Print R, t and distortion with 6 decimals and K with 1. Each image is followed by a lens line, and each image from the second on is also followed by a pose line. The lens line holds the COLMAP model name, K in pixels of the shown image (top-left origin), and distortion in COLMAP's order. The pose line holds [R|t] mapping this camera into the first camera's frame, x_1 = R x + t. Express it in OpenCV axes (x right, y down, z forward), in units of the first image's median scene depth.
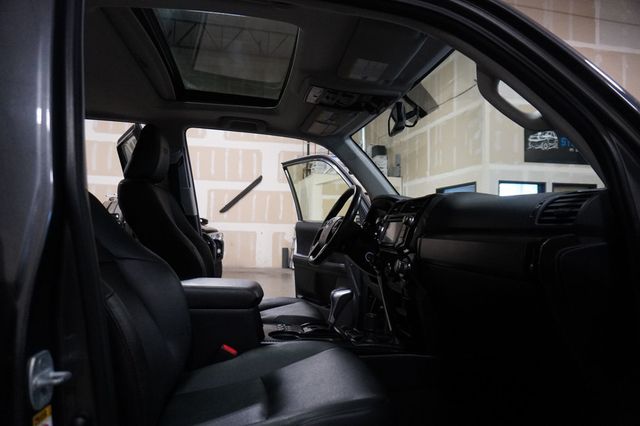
lens RADIAL K [[433.4, 0, 320.6], [0, 433.4, 213.6], [0, 0, 1]] dist [-0.004824, 0.002014]
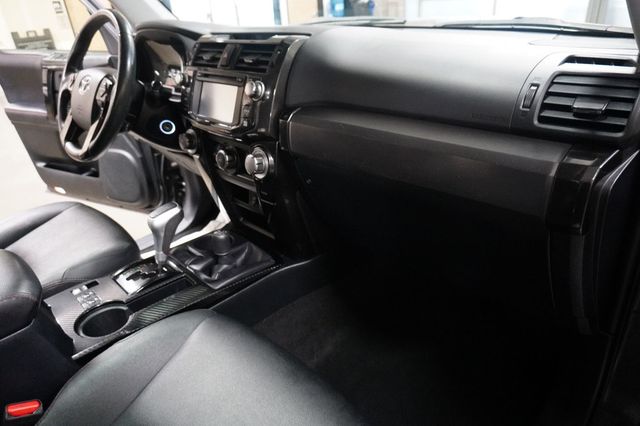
lens RADIAL K [[433.4, 0, 317.4], [0, 433.4, 216.0], [0, 0, 1]] dist [-0.004824, 0.002014]
pose [[0.825176, -0.312950, 0.470263, -0.086457], [0.061873, 0.877571, 0.475437, -0.133800], [-0.561477, -0.363223, 0.743514, 0.478331]]
